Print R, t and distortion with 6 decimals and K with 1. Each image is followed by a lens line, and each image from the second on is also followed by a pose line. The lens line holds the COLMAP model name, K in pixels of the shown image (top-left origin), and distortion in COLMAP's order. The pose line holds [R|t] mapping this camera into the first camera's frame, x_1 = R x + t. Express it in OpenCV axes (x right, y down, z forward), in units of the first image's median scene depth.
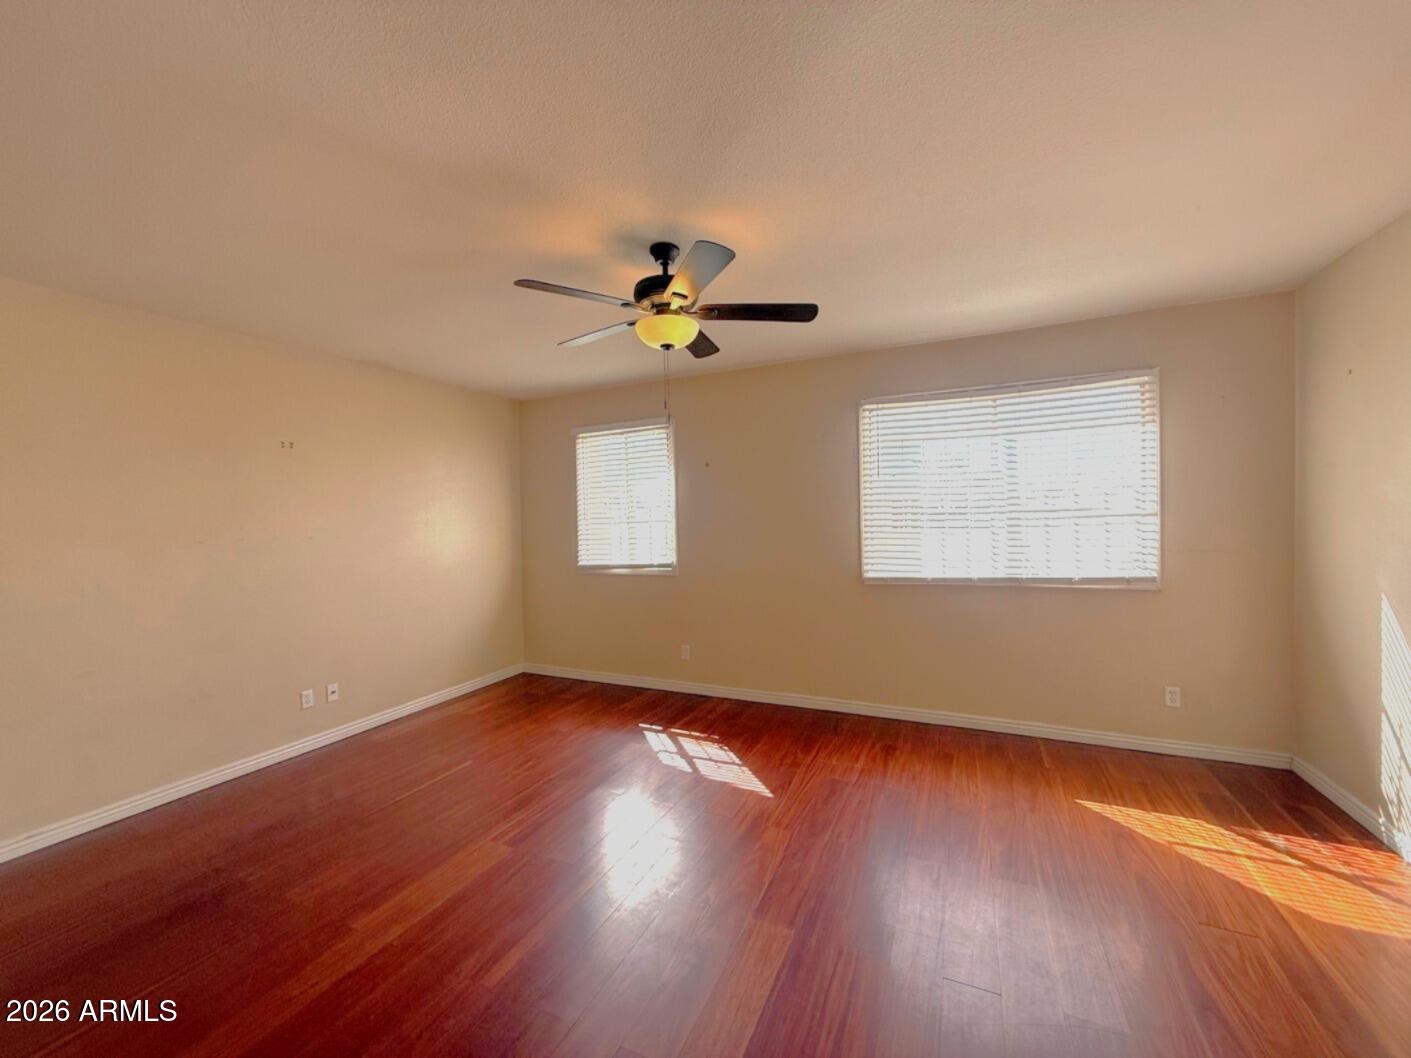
lens RADIAL K [[564.9, 0, 702.6], [0, 564.9, 527.1], [0, 0, 1]] dist [-0.000172, 0.000535]
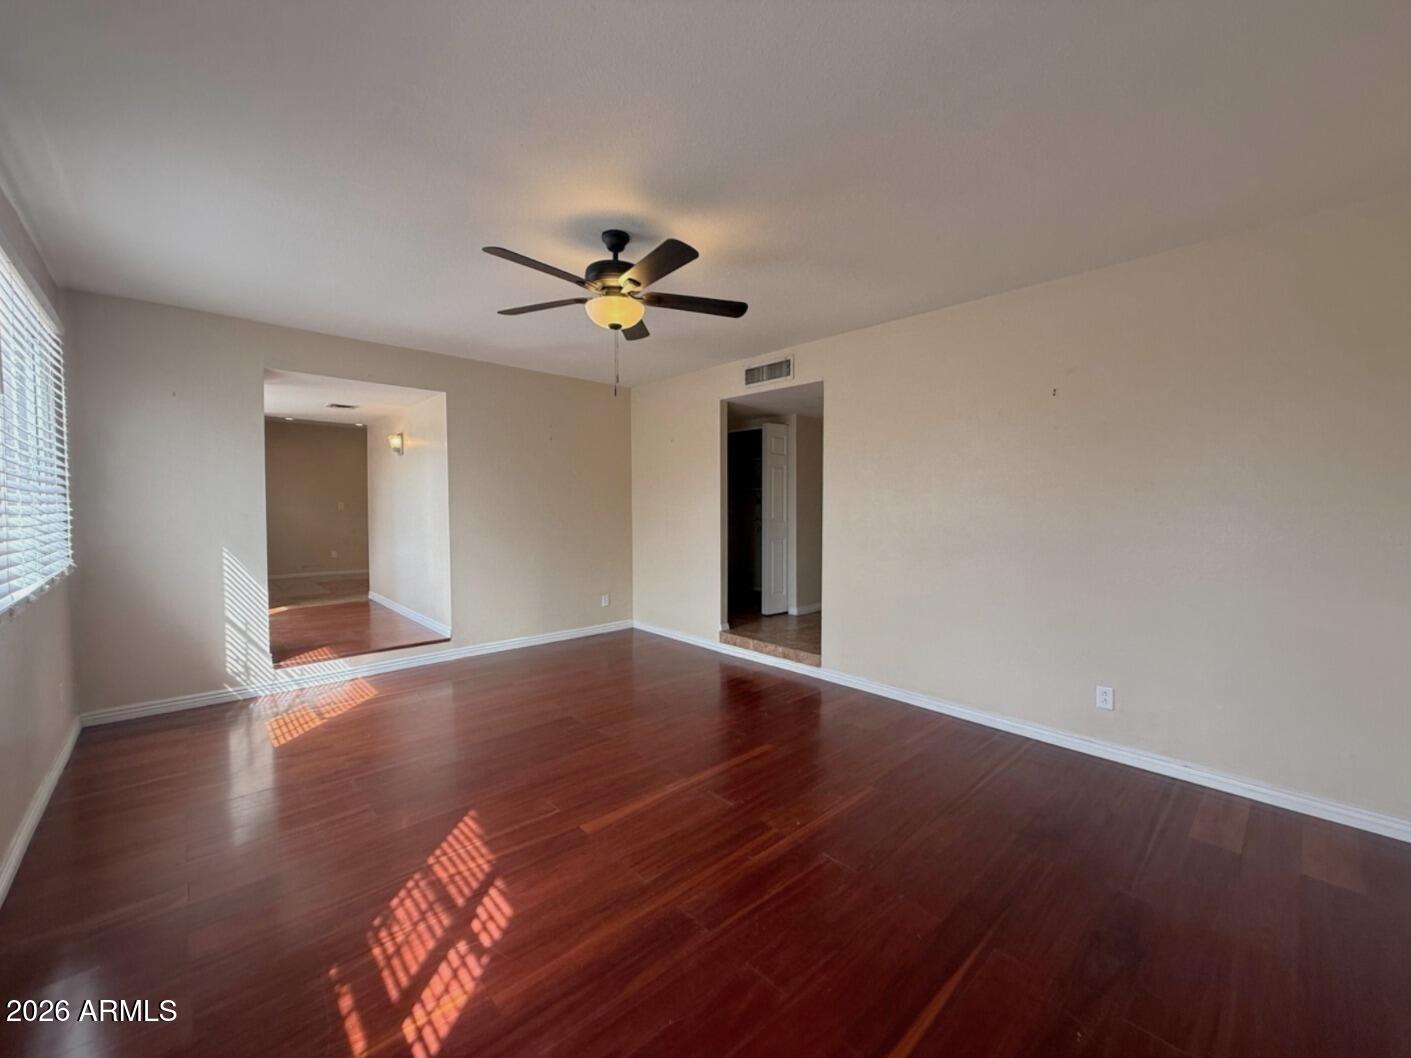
lens RADIAL K [[564.9, 0, 702.6], [0, 564.9, 527.1], [0, 0, 1]] dist [-0.000172, 0.000535]
pose [[-0.929162, -0.007727, 0.369592, -0.456168], [0.008290, 0.999095, 0.041729, 0.002567], [-0.369580, 0.041837, -0.928257, 1.431460]]
